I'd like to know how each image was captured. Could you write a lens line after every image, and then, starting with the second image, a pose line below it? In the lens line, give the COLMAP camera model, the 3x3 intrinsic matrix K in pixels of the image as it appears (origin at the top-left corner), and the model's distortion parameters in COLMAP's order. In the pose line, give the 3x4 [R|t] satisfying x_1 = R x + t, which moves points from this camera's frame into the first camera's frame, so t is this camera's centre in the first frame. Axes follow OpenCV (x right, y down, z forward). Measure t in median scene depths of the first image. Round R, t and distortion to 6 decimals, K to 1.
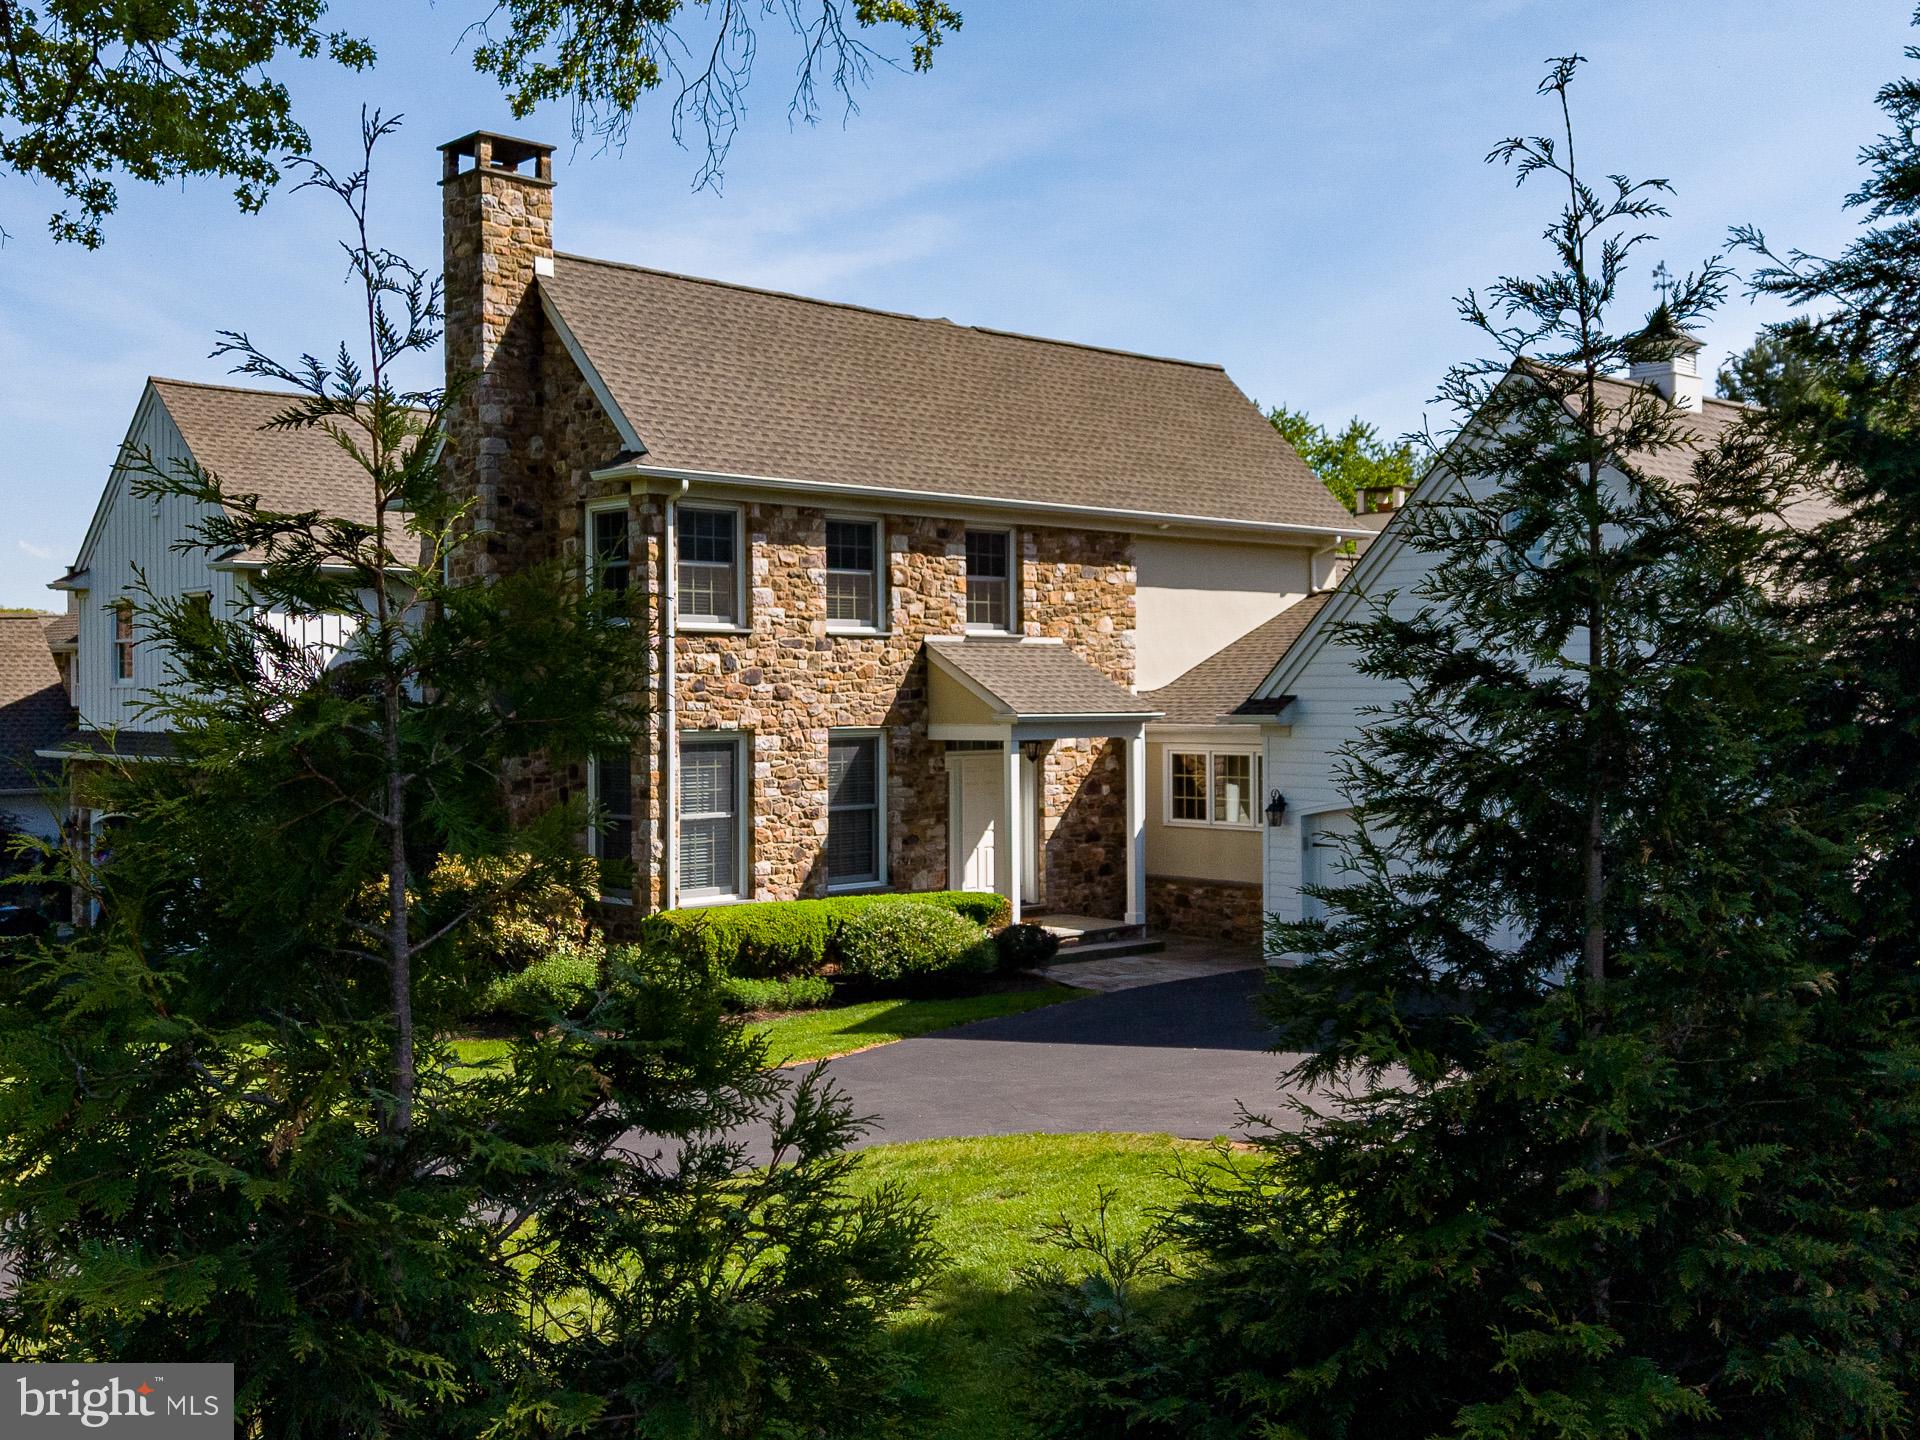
lens RADIAL K [[1357.1, 0, 962.6], [0, 1357.1, 721.3], [0, 0, 1]] dist [0.001726, 0.000441]
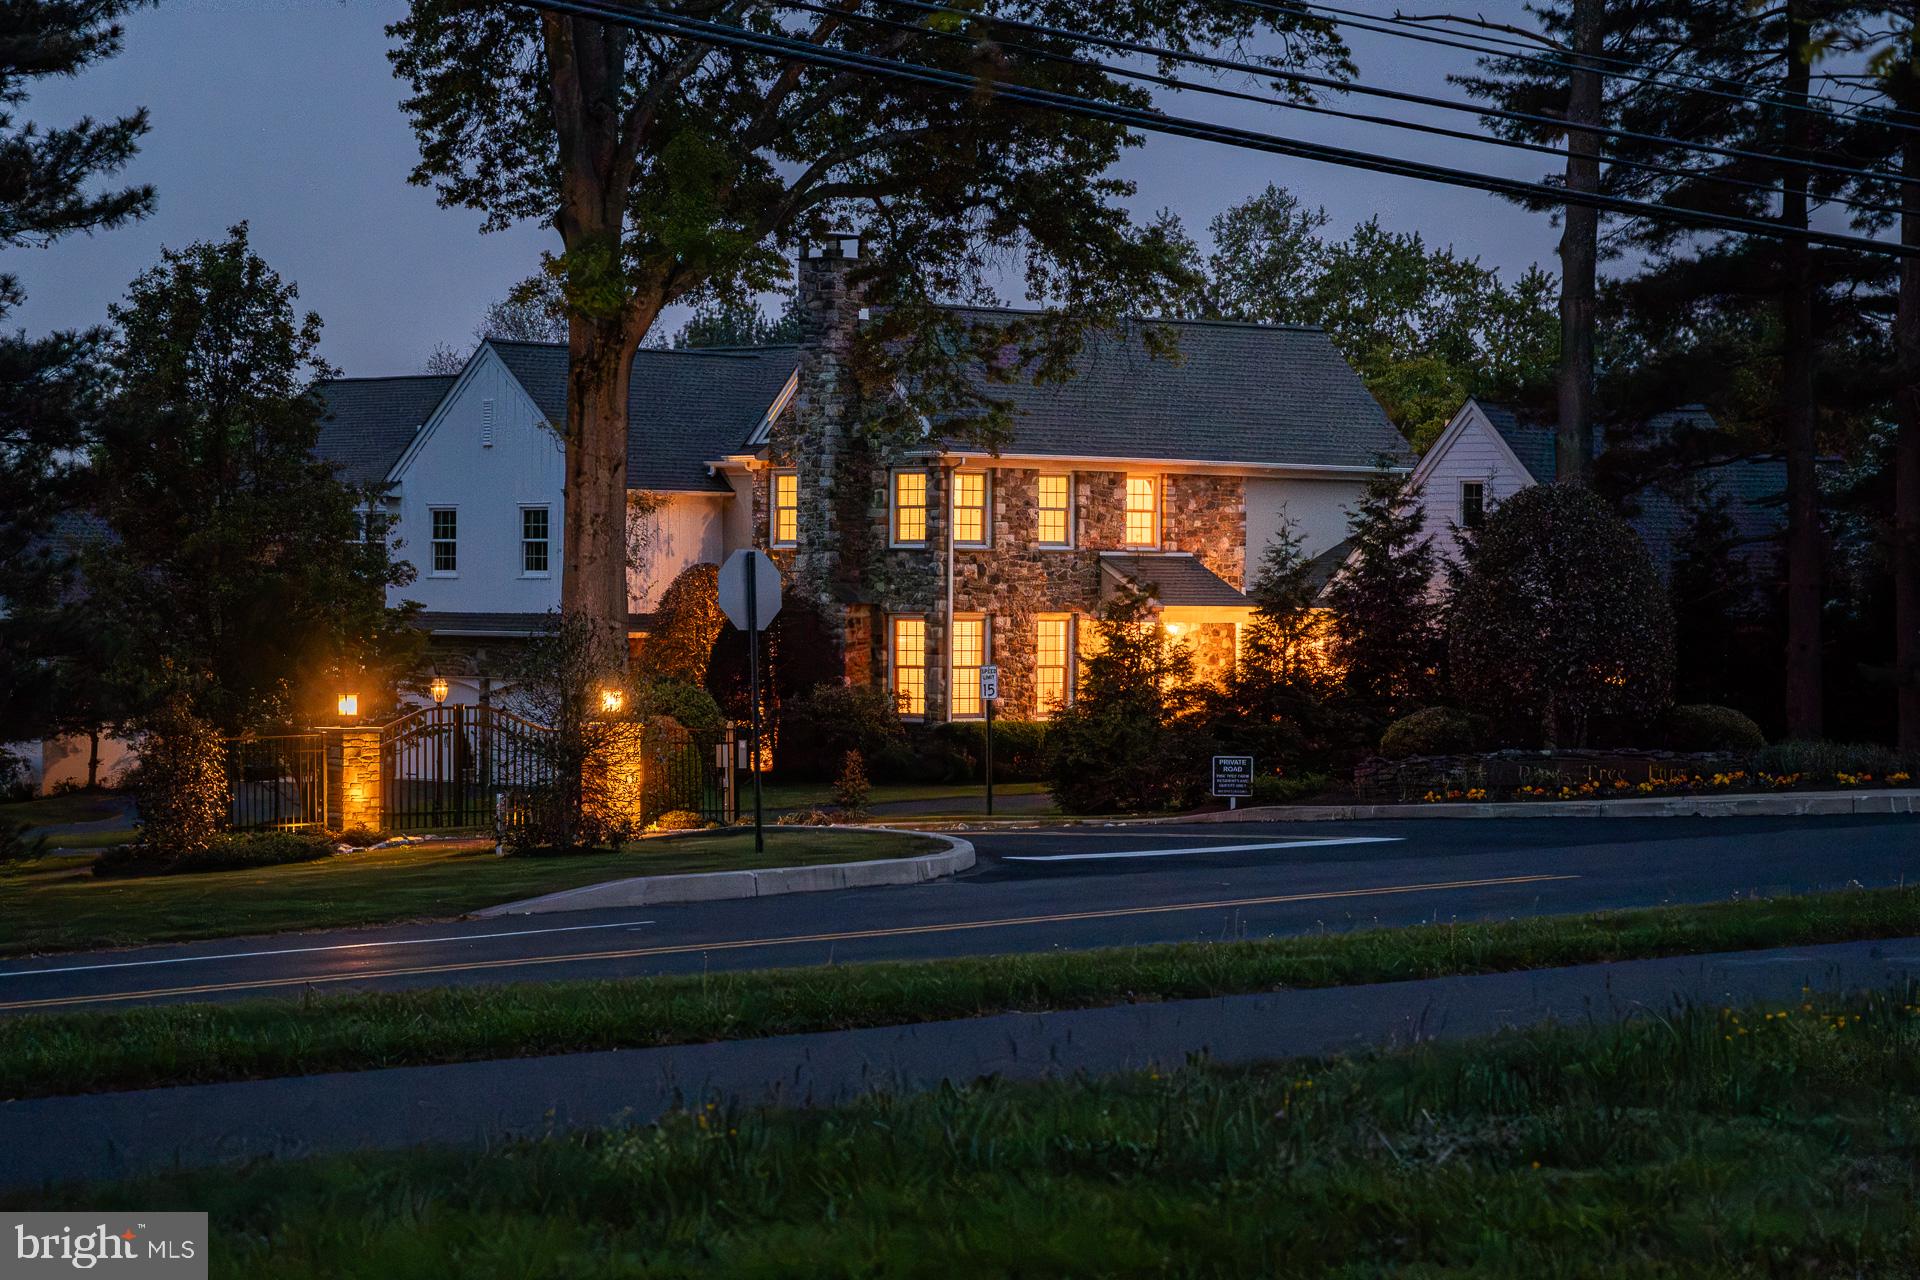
lens RADIAL K [[4907.5, 0, 959.7], [0, 4907.5, 640.5], [0, 0, 1]] dist [0.002974, 0.000000]
pose [[0.999255, 0.008881, 0.037547, -0.386401], [-0.008517, 0.999915, -0.009844, 0.089108], [-0.037631, 0.009517, 0.999246, -4.398207]]
